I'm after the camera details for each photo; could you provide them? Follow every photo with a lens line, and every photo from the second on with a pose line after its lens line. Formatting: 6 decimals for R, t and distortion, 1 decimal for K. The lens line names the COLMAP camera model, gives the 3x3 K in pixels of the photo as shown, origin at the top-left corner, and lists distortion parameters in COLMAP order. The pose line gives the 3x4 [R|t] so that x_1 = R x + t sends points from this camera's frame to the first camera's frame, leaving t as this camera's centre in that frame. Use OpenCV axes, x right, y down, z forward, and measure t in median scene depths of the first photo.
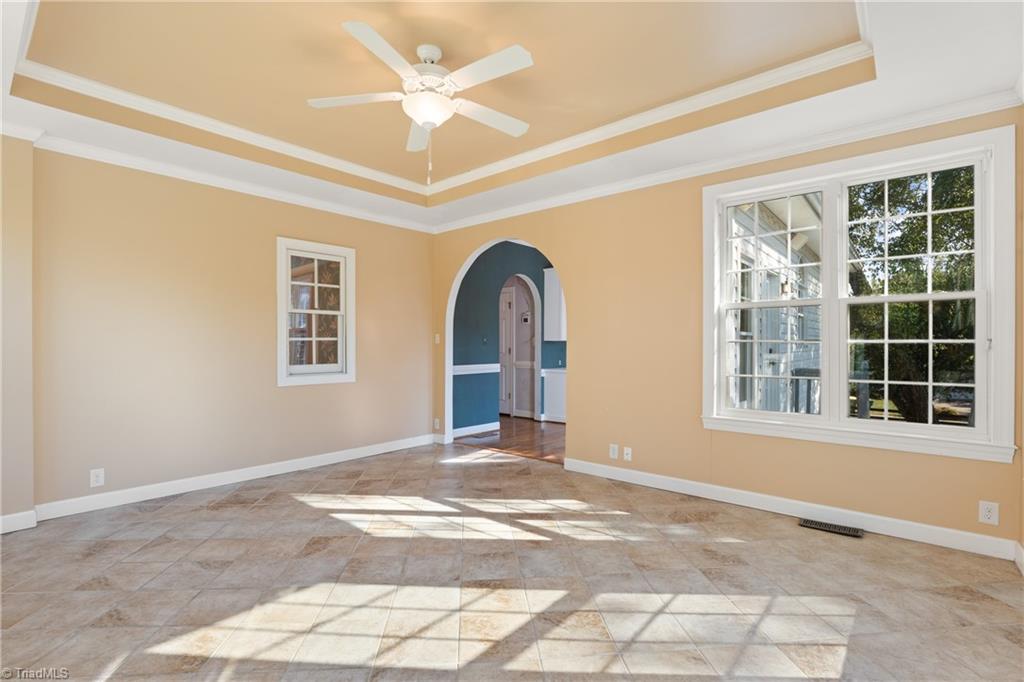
lens RADIAL K [[469.5, 0, 510.4], [0, 469.5, 344.9], [0, 0, 1]] dist [-0.020025, -0.001063]
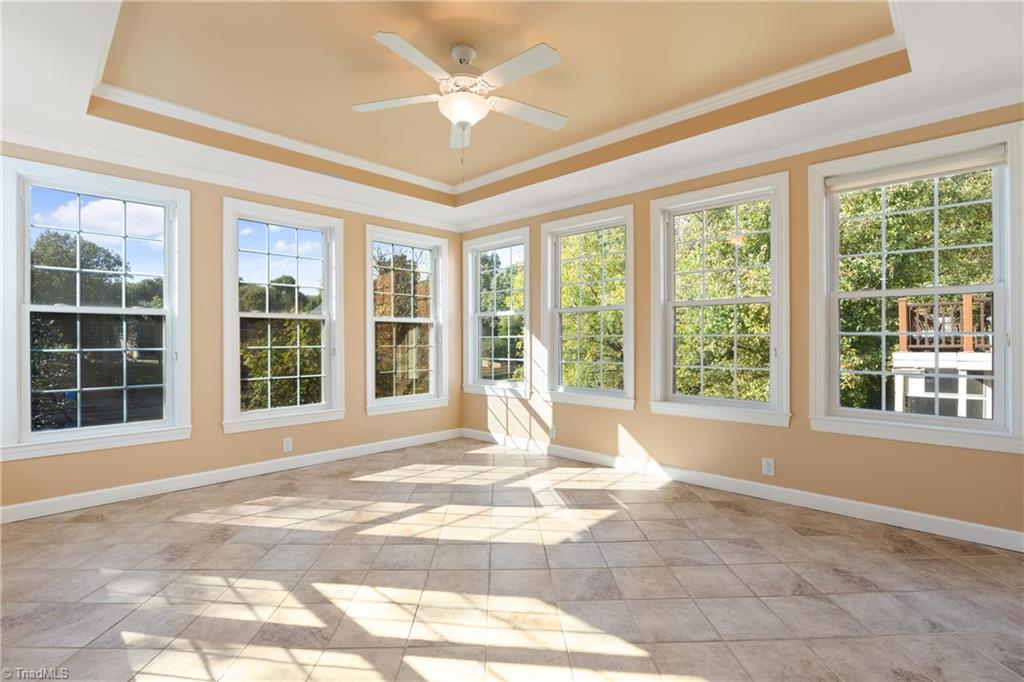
lens RADIAL K [[469.5, 0, 512.6], [0, 469.5, 342.4], [0, 0, 1]] dist [-0.020025, -0.001063]
pose [[-0.998371, 0.001303, 0.057035, -0.370378], [0.001376, 0.999998, 0.001255, 0.003269], [-0.057033, 0.001331, -0.998371, 2.202109]]
